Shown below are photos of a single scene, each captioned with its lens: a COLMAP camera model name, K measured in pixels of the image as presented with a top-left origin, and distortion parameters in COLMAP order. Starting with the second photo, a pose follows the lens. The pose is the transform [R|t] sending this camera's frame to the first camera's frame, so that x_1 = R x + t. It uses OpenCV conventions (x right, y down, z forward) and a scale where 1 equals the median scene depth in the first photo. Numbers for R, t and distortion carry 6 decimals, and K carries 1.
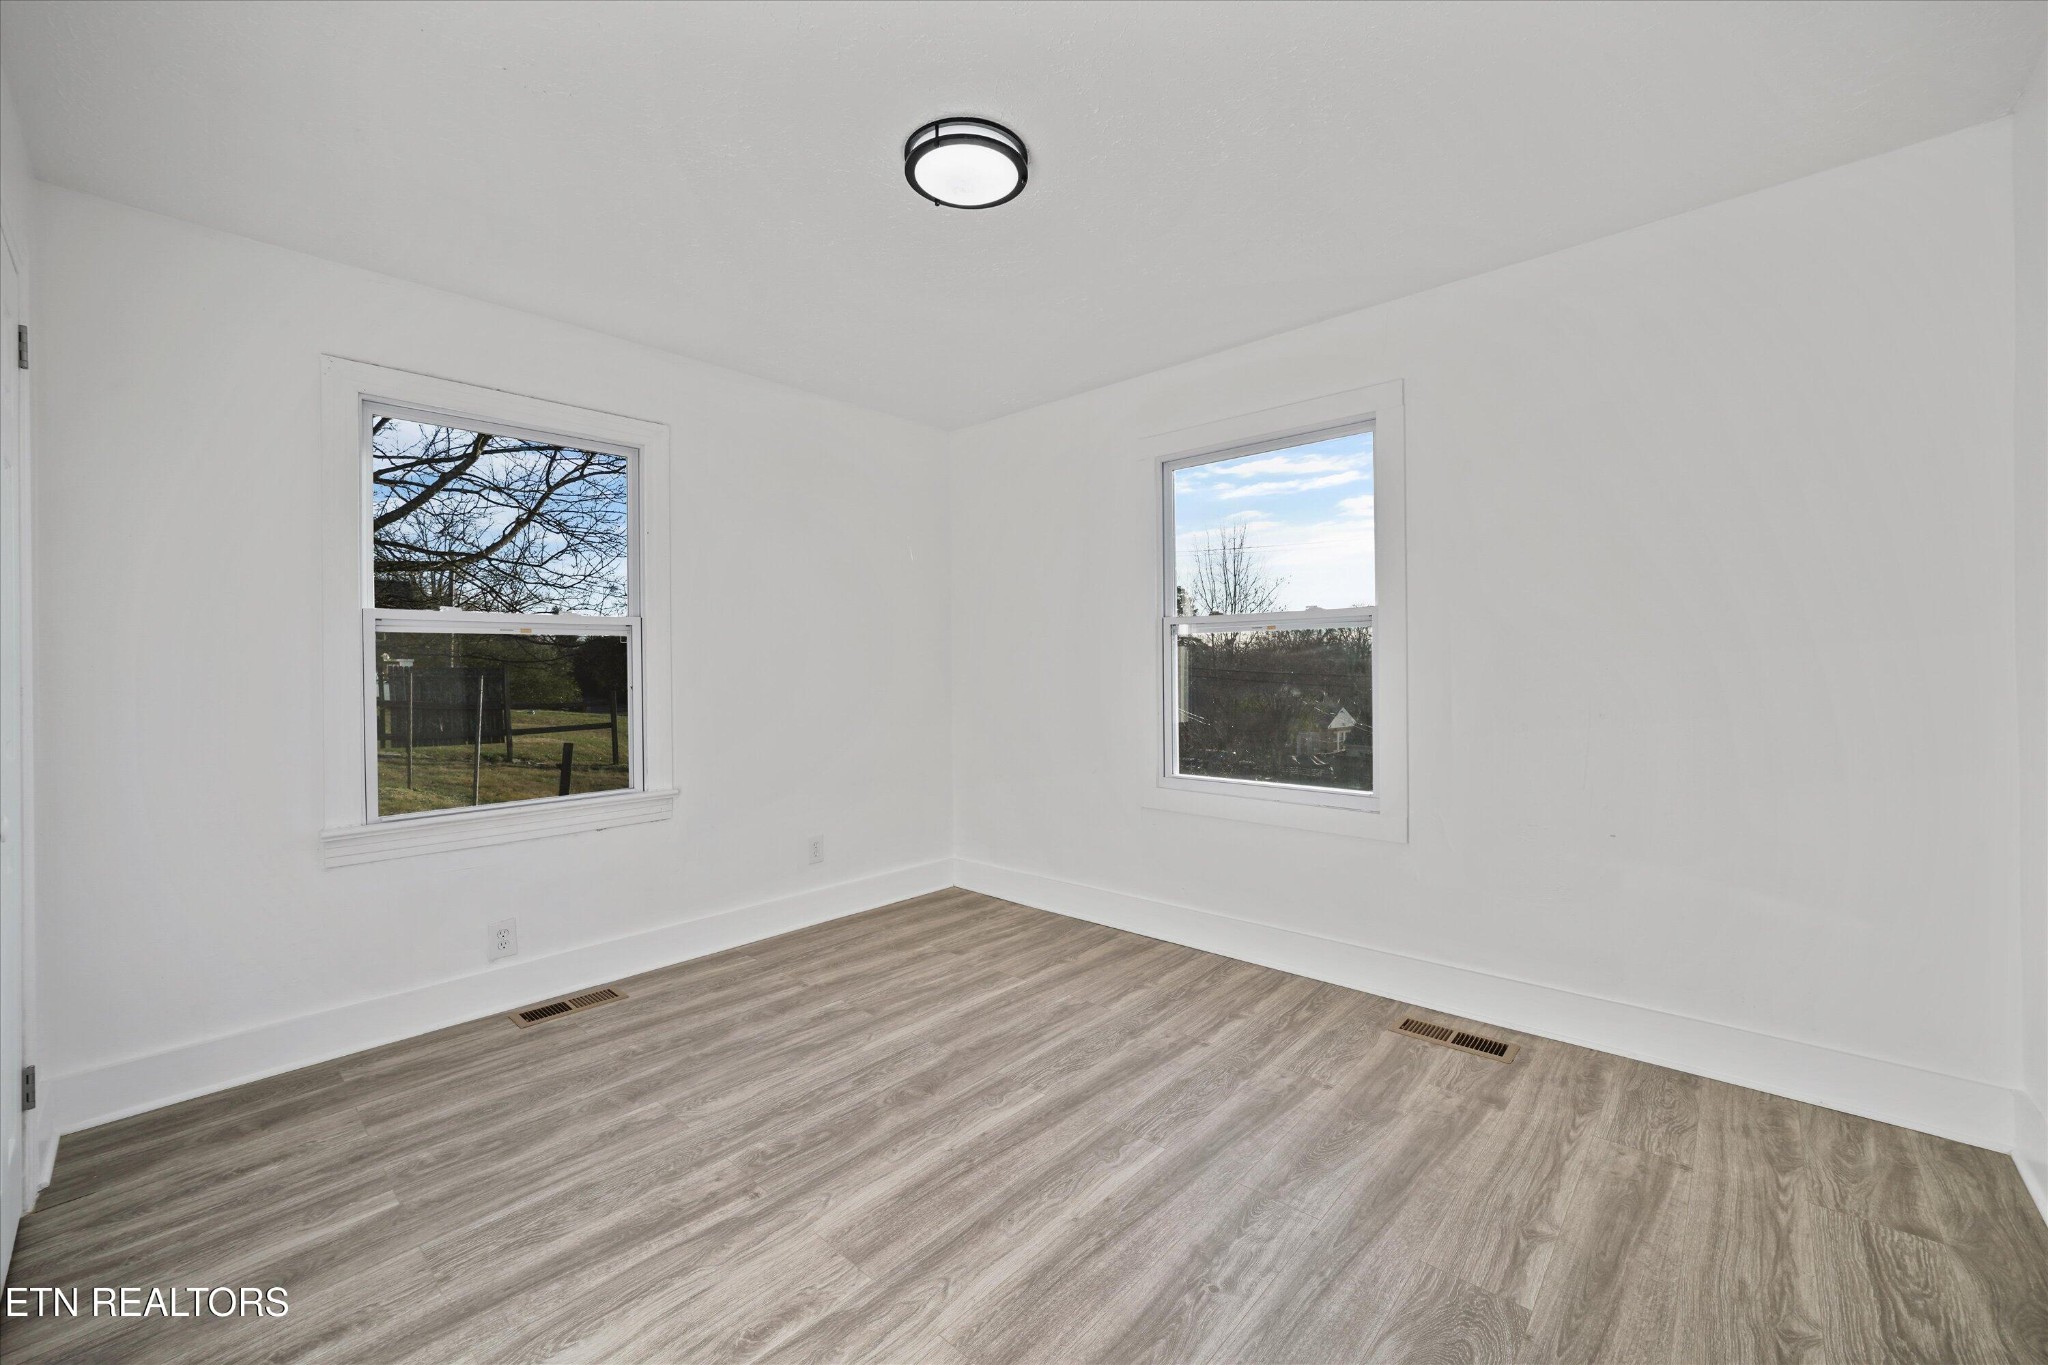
lens RADIAL K [[813.3, 0, 1019.0], [0, 813.3, 665.6], [0, 0, 1]] dist [-0.020876, 0.006690]
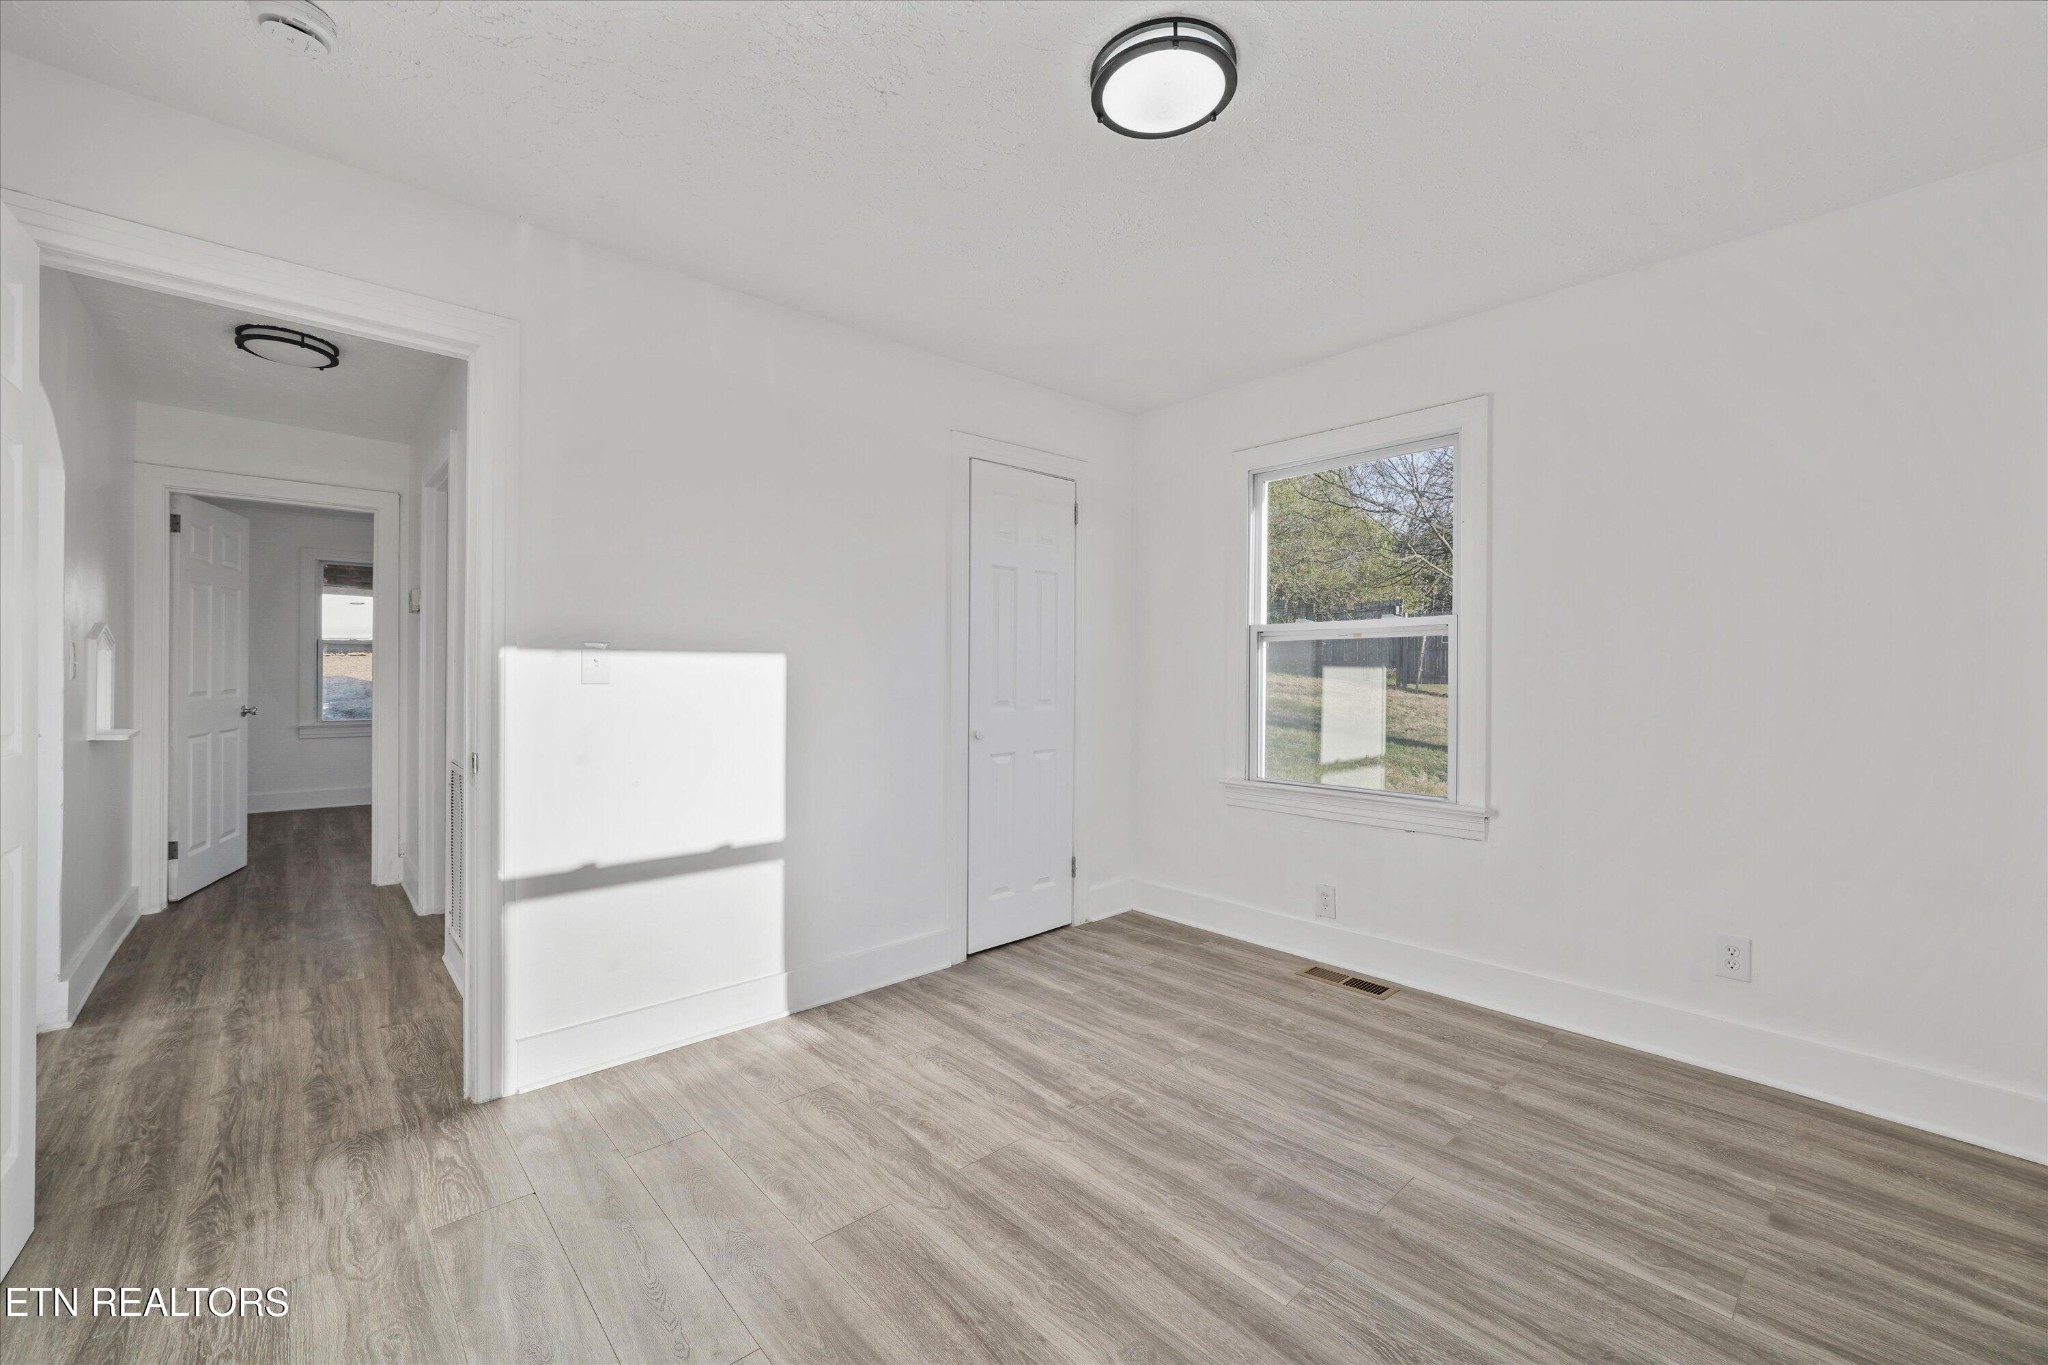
lens RADIAL K [[813.3, 0, 1019.0], [0, 813.3, 665.6], [0, 0, 1]] dist [-0.020876, 0.006690]
pose [[-0.085977, 0.005035, -0.996284, 0.698667], [-0.003753, 0.999978, 0.005377, -0.010085], [0.996290, 0.004202, -0.085957, 0.804404]]
